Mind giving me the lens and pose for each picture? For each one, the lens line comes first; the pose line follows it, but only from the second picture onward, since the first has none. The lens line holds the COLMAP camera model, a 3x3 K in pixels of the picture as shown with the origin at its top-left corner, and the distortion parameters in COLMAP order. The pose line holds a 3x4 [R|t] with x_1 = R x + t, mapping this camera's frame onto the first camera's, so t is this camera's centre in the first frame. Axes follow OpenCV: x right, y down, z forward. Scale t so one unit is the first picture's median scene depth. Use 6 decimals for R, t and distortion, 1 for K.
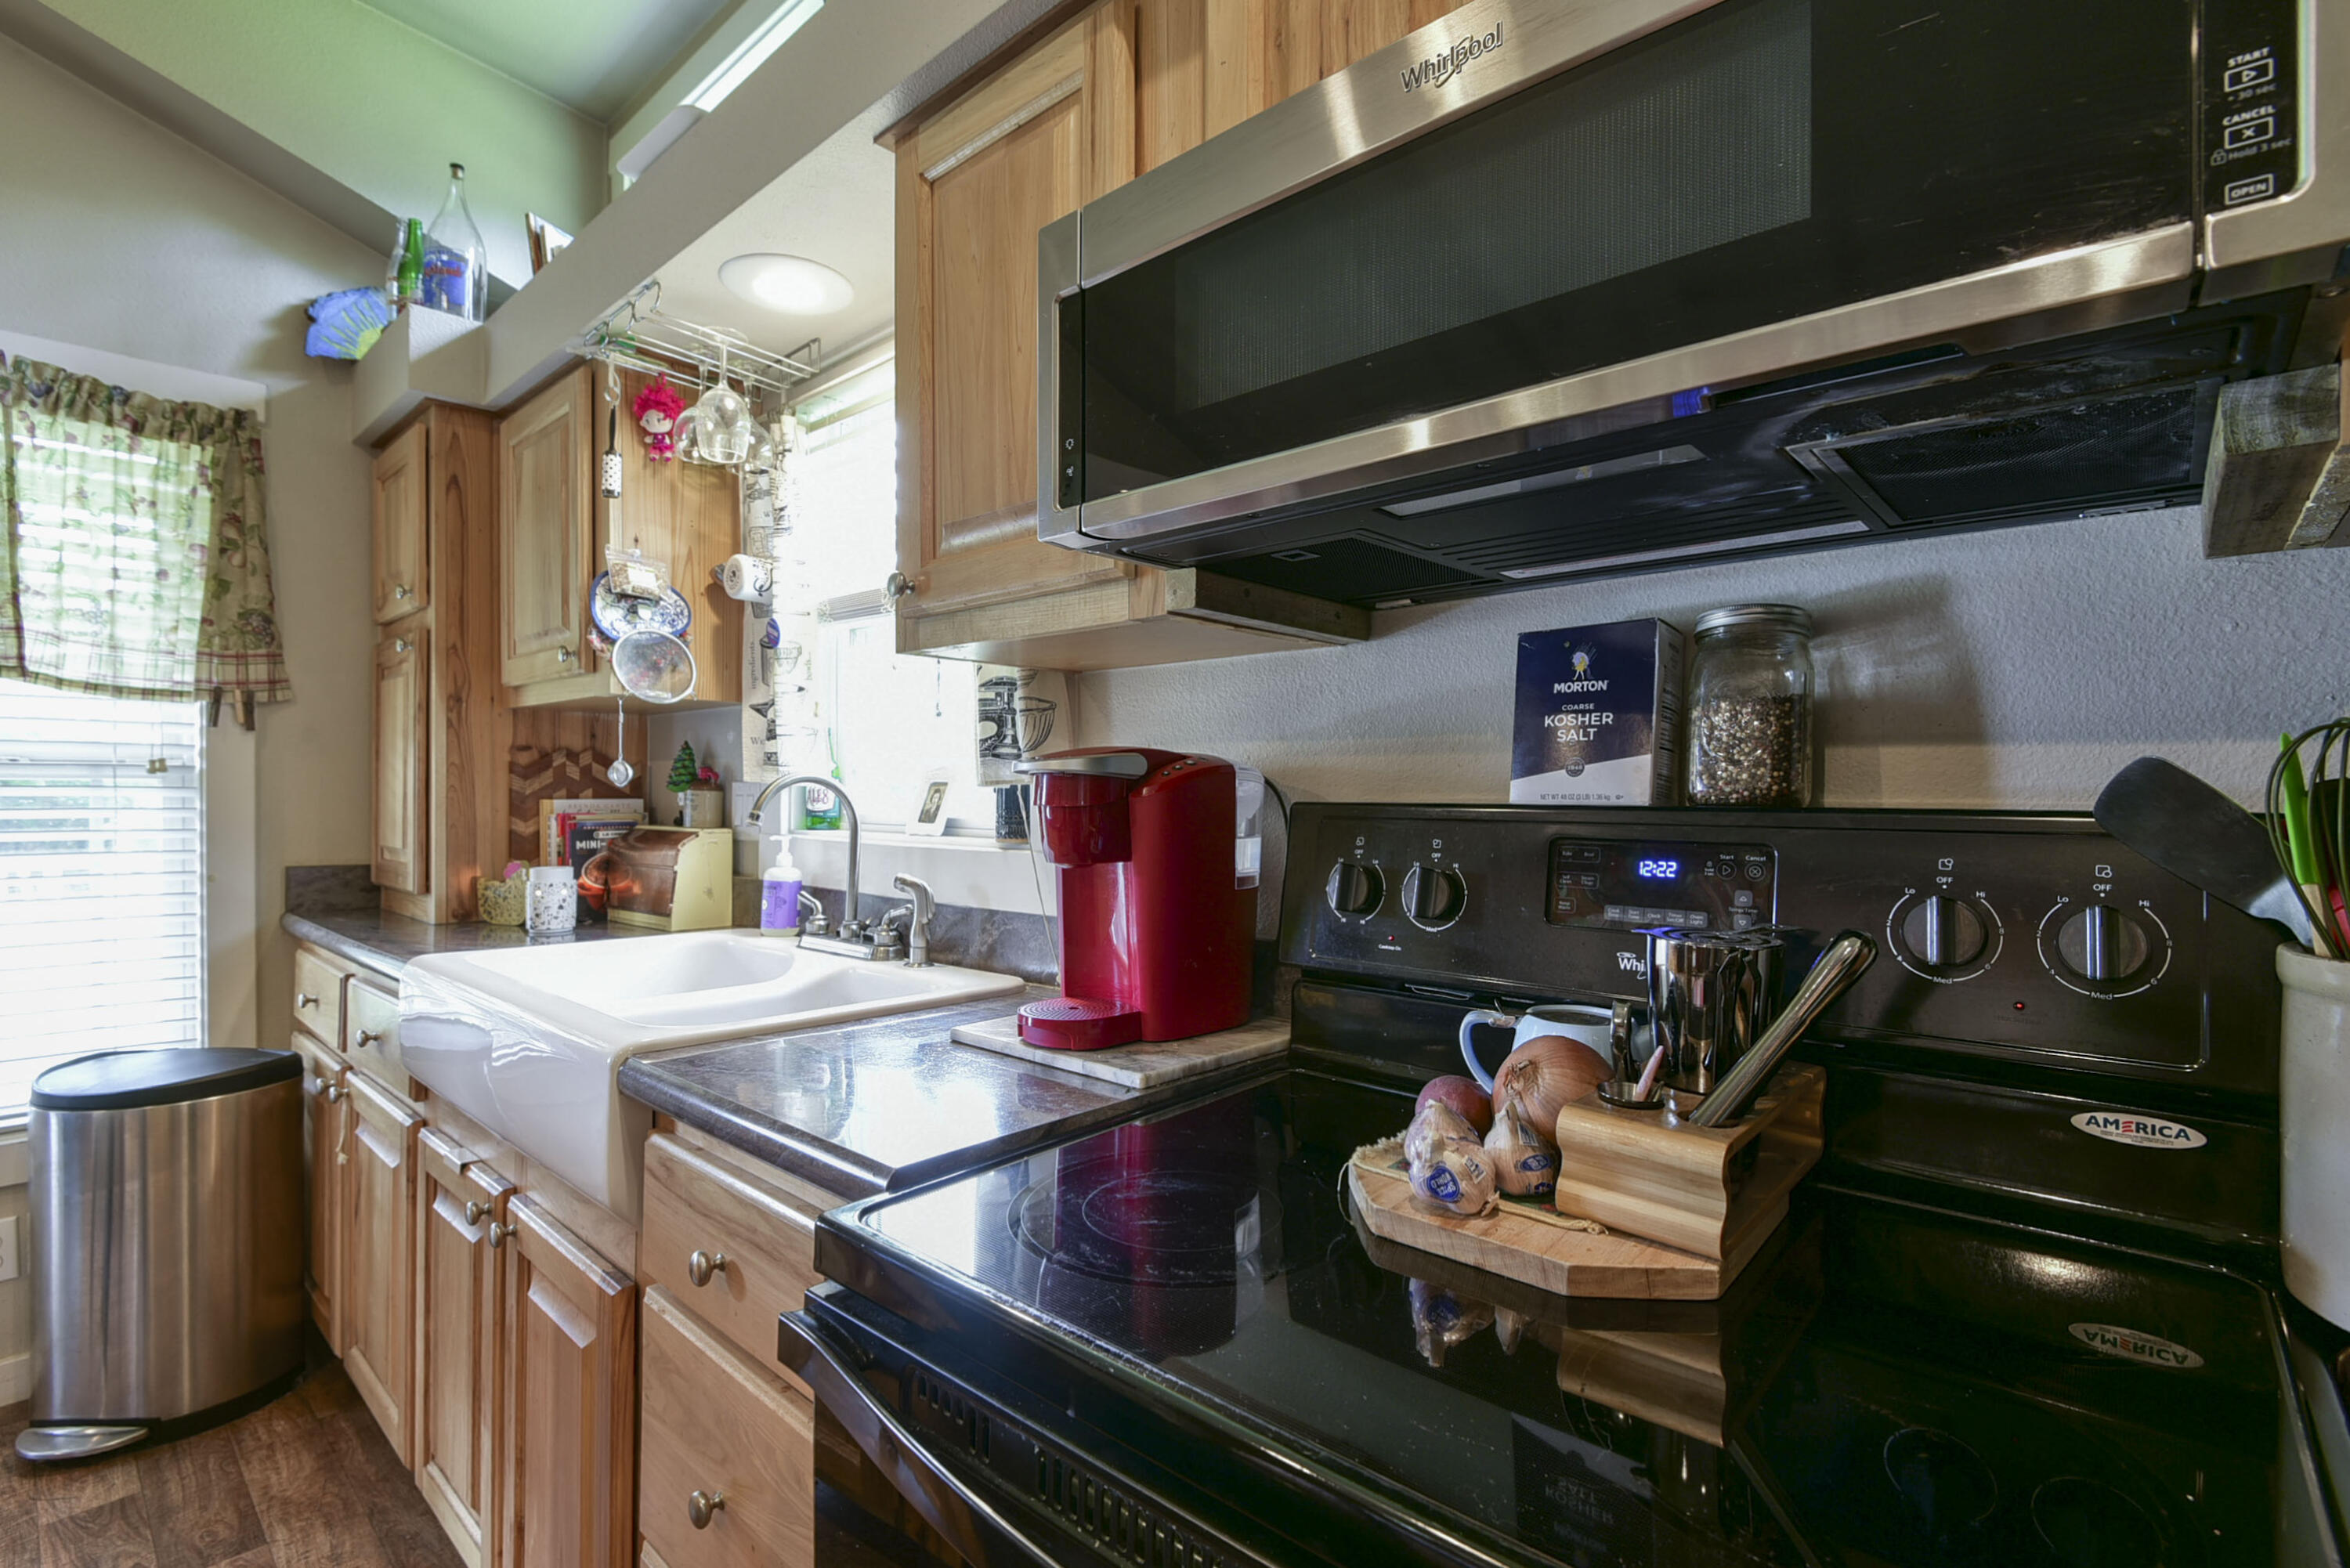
lens RADIAL K [[1065.1, 0, 1175.6], [0, 1065.1, 786.7], [0, 0, 1]] dist [-0.011034, 0.000311]
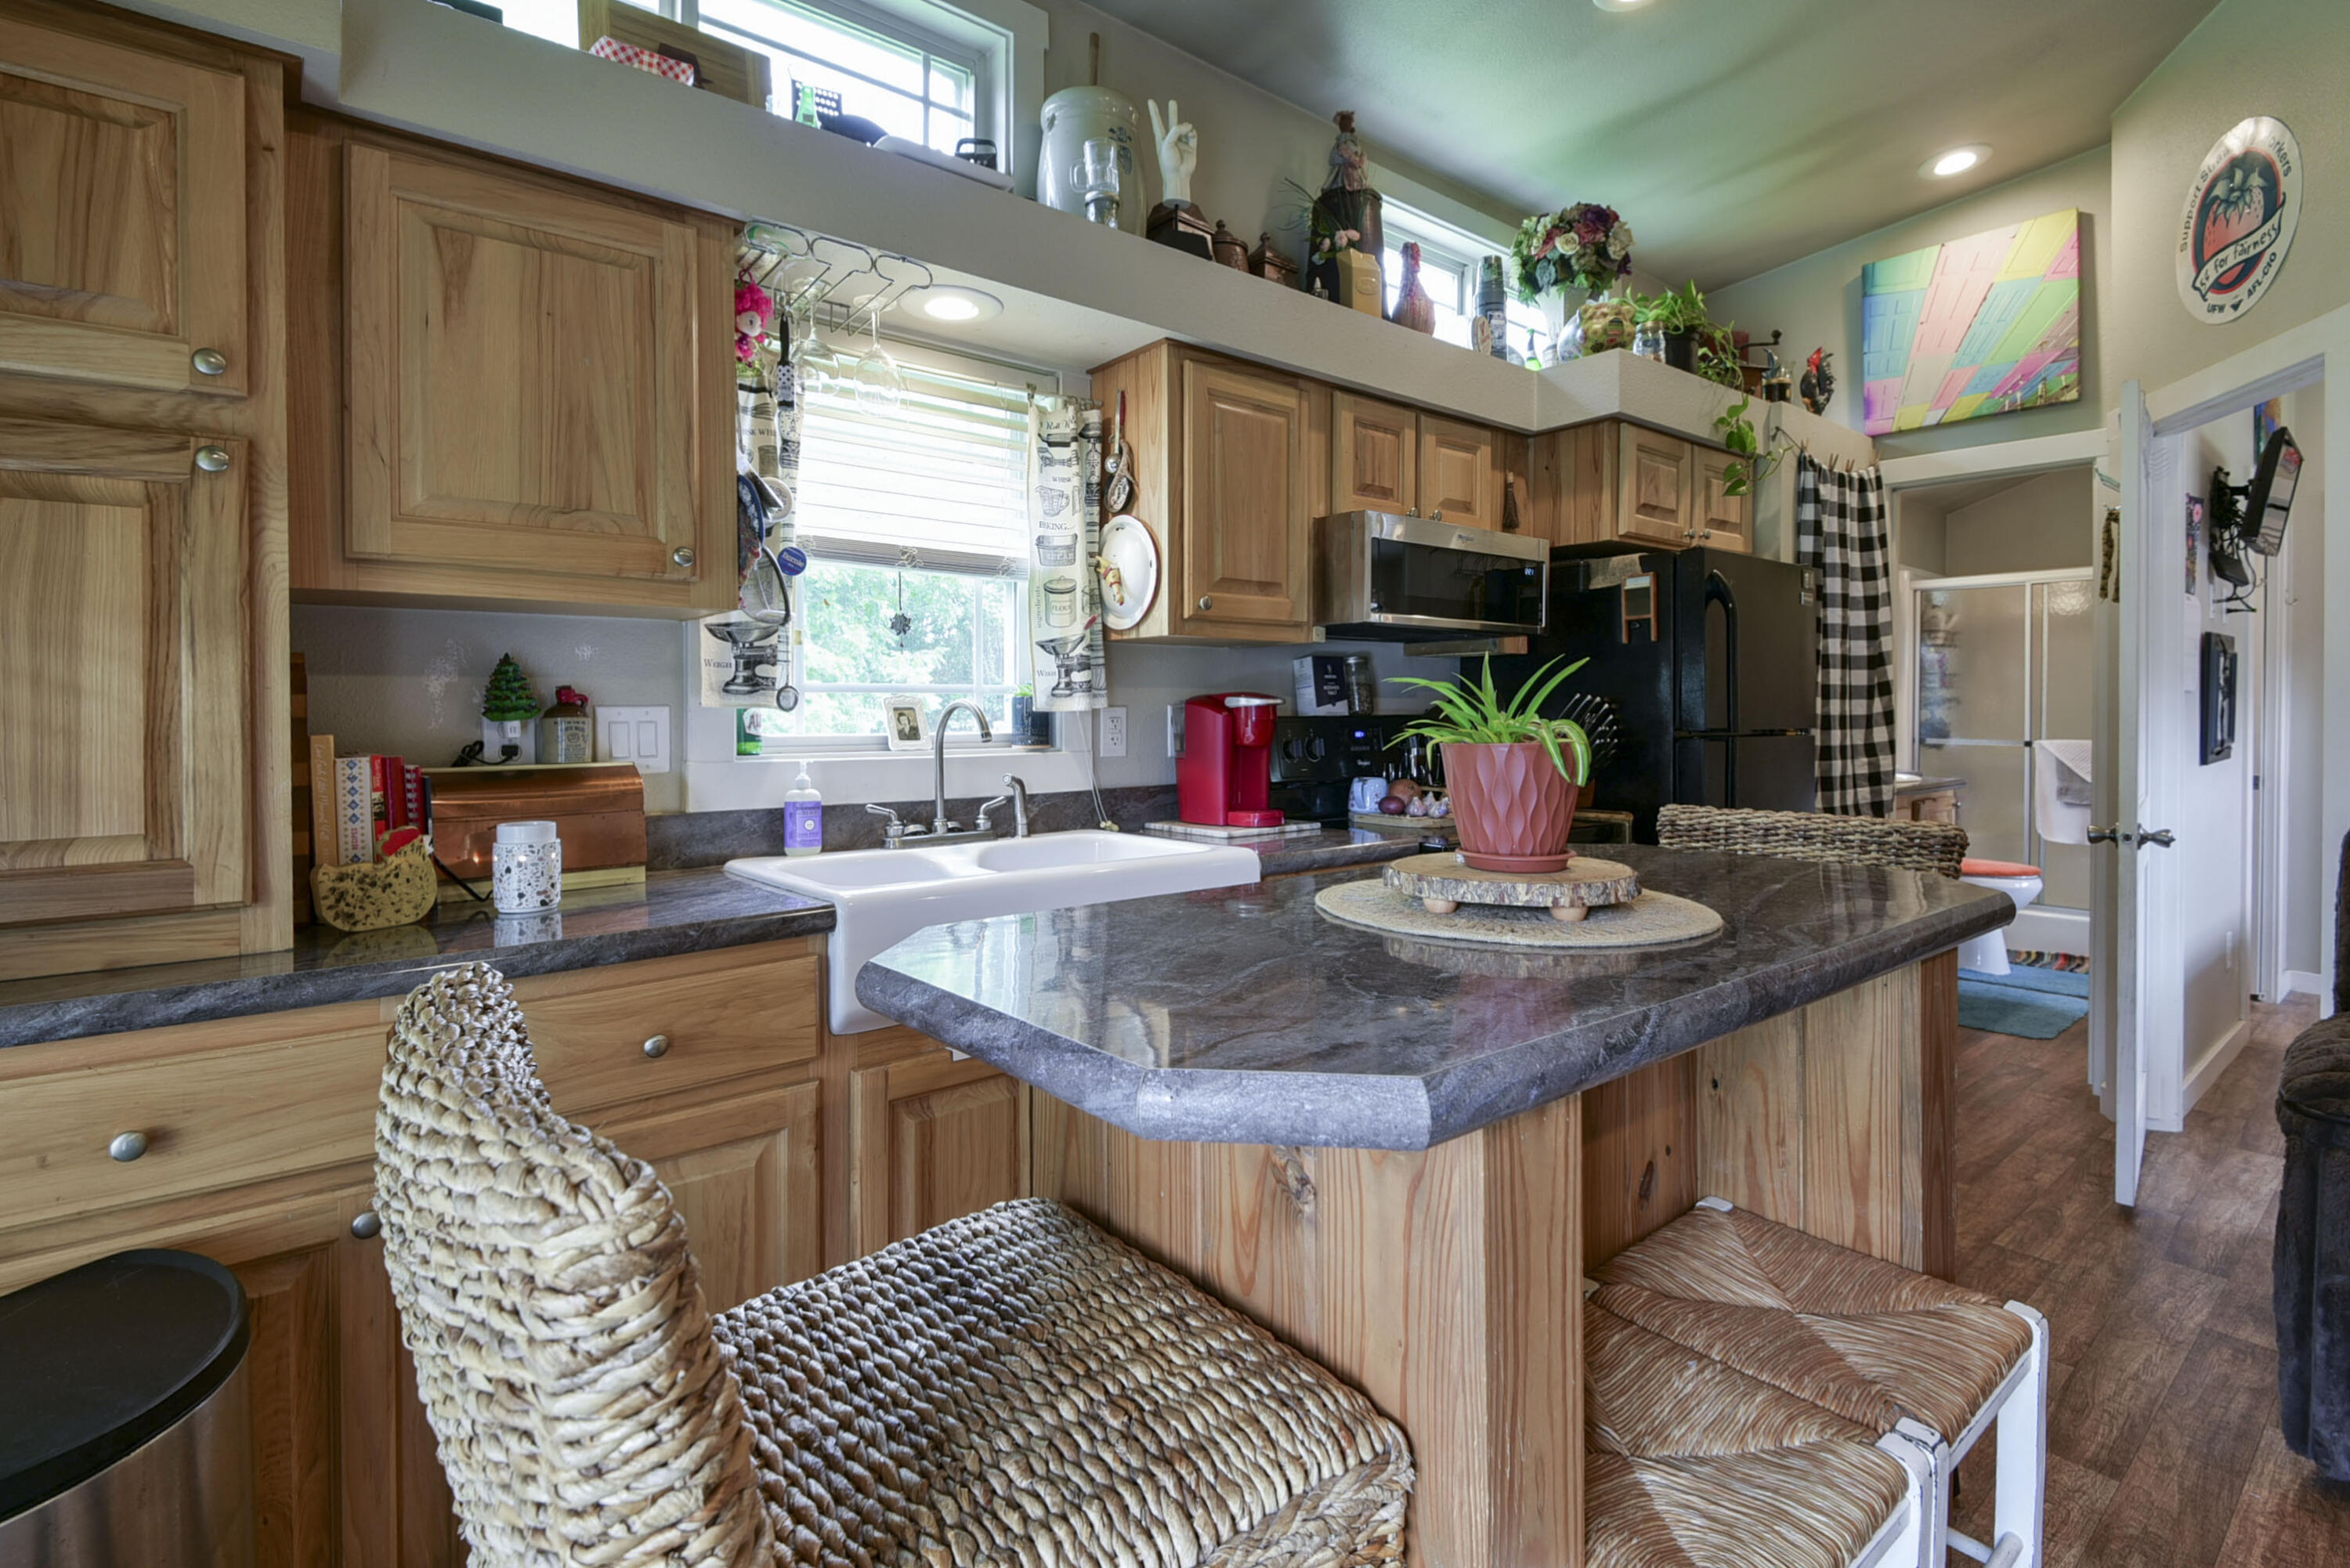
lens RADIAL K [[1093.9, 0, 1133.2], [0, 1093.9, 714.7], [0, 0, 1]] dist [0.002300, -0.000907]
pose [[0.177908, -0.008277, 0.984012, -1.261663], [0.003902, 0.999963, 0.007705, -0.003534], [-0.984039, 0.002469, 0.177934, 0.449150]]
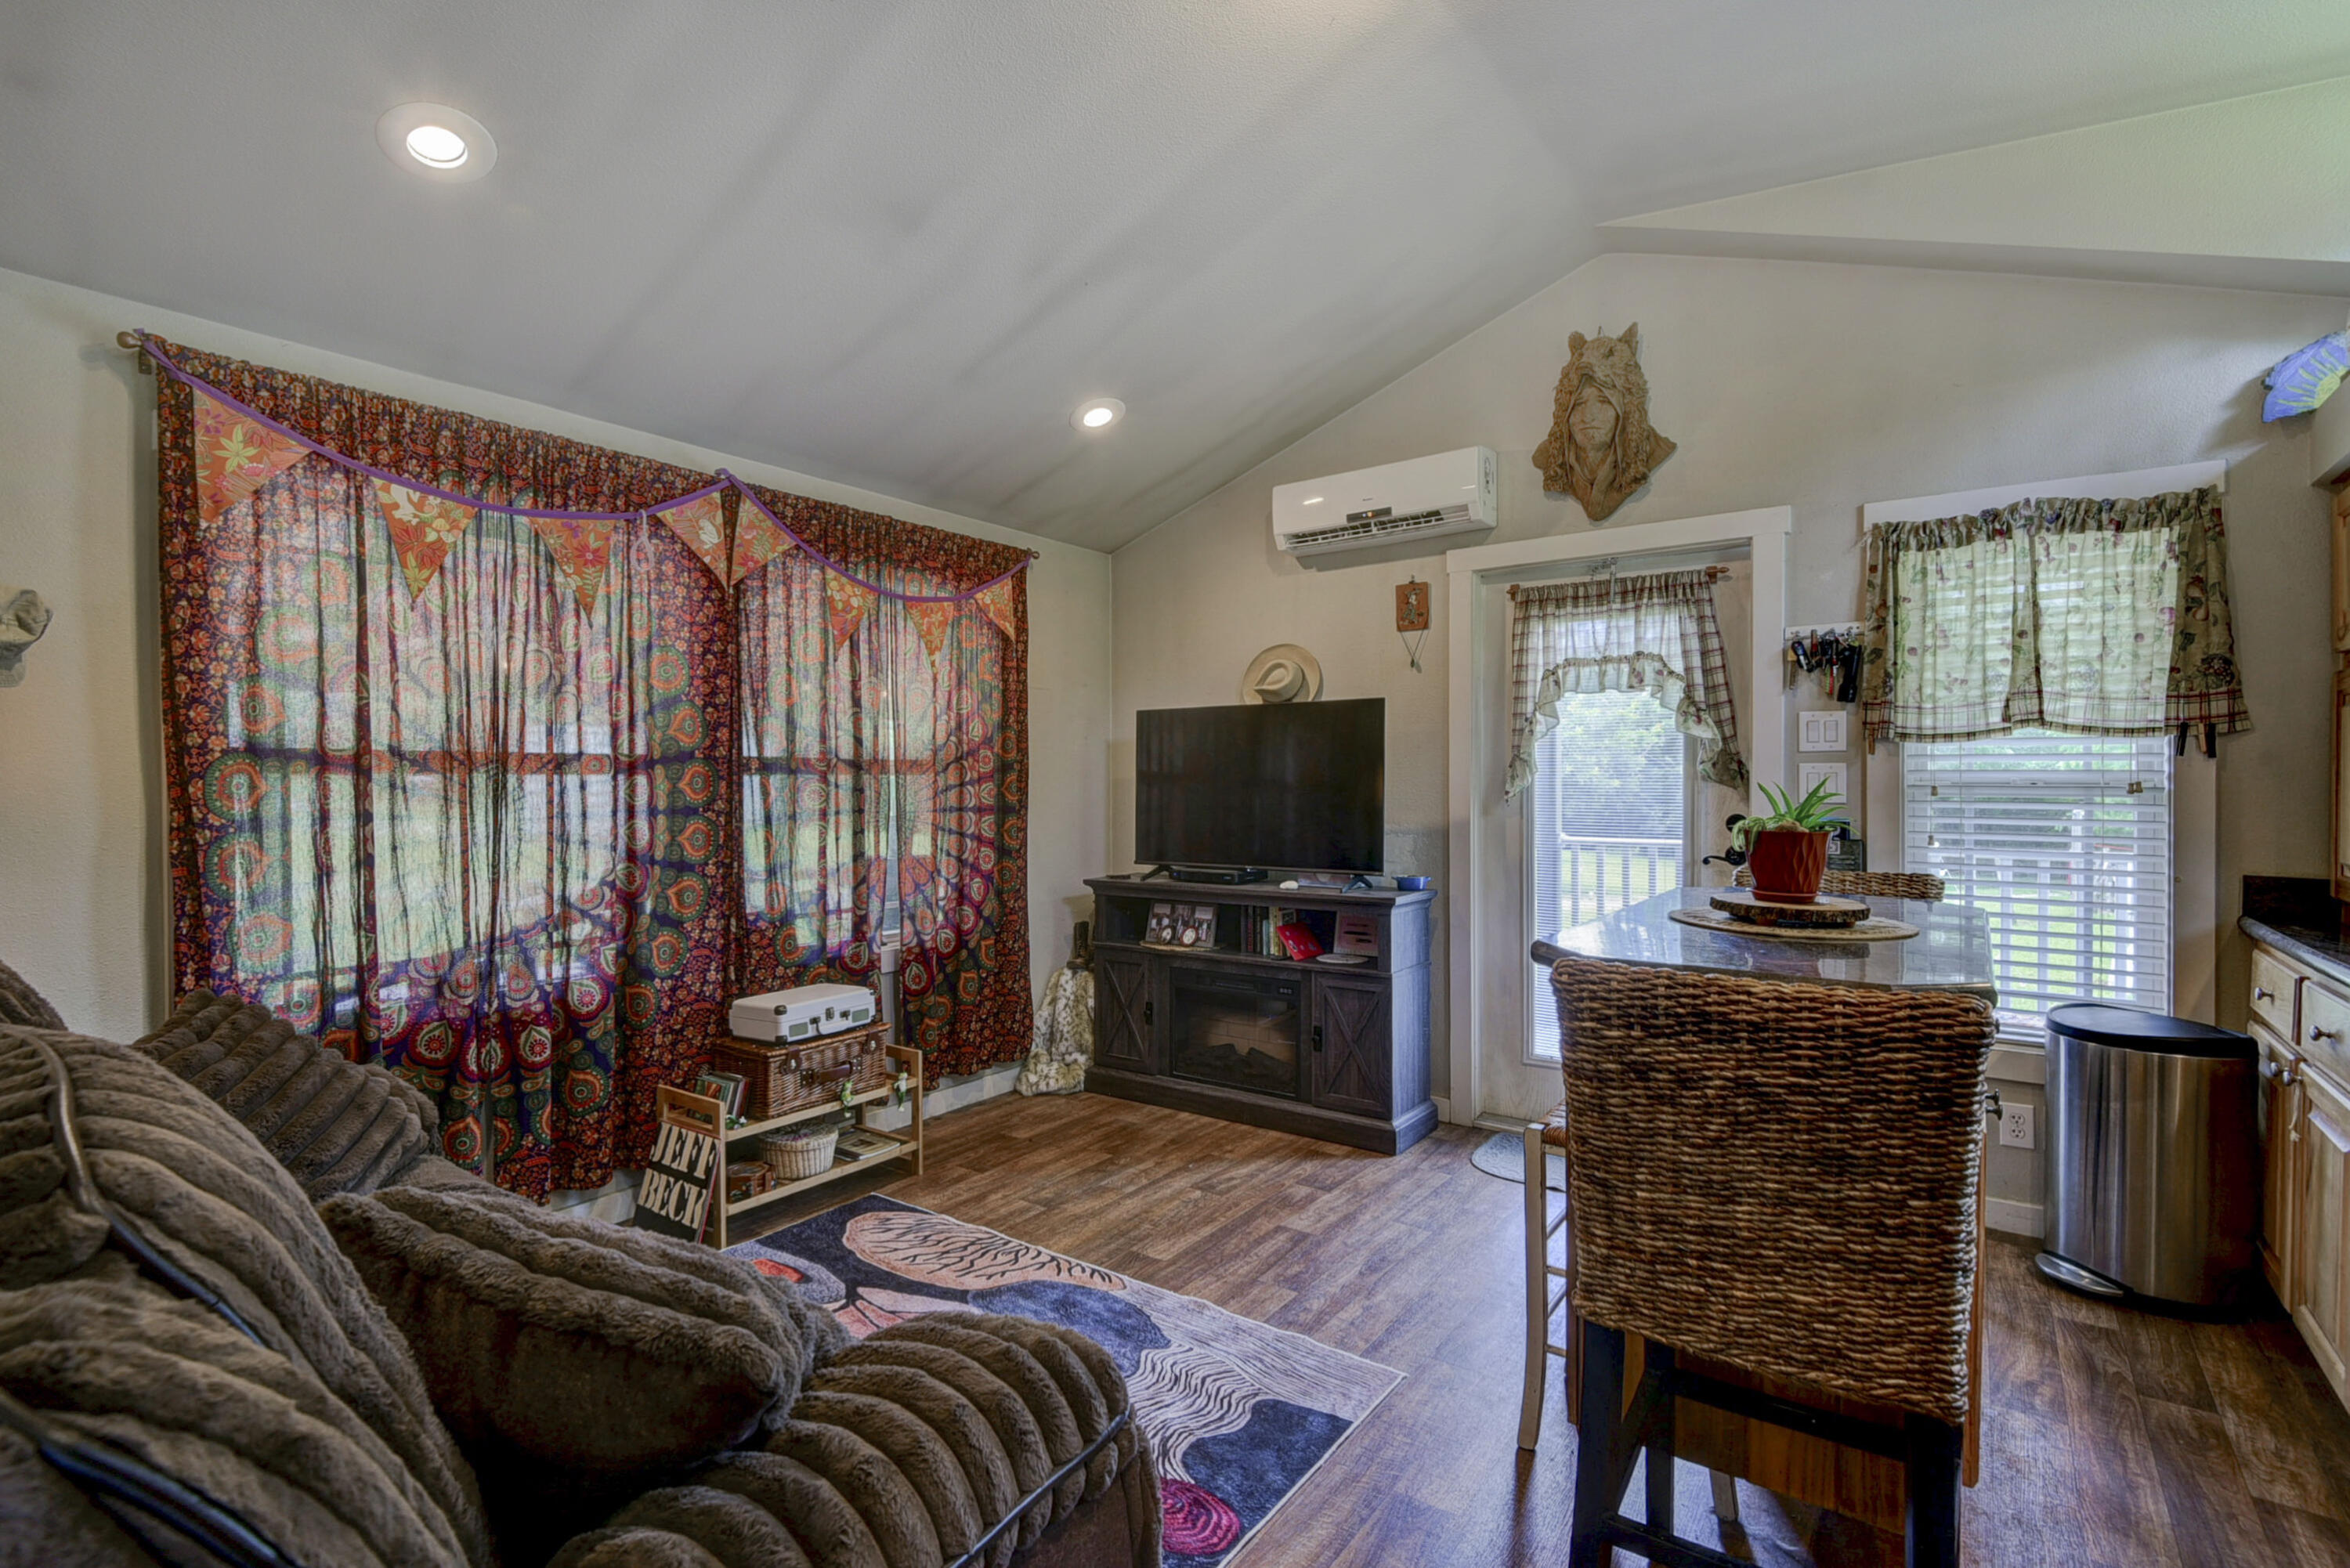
lens RADIAL K [[1075.8, 0, 1175.0], [0, 1075.8, 784.0], [0, 0, 1]] dist [0.015729, -0.009785]
pose [[0.092084, 0.003372, -0.995746, 0.235153], [-0.001997, 0.999993, 0.003202, -0.025978], [0.995749, 0.001694, 0.092090, -0.280779]]
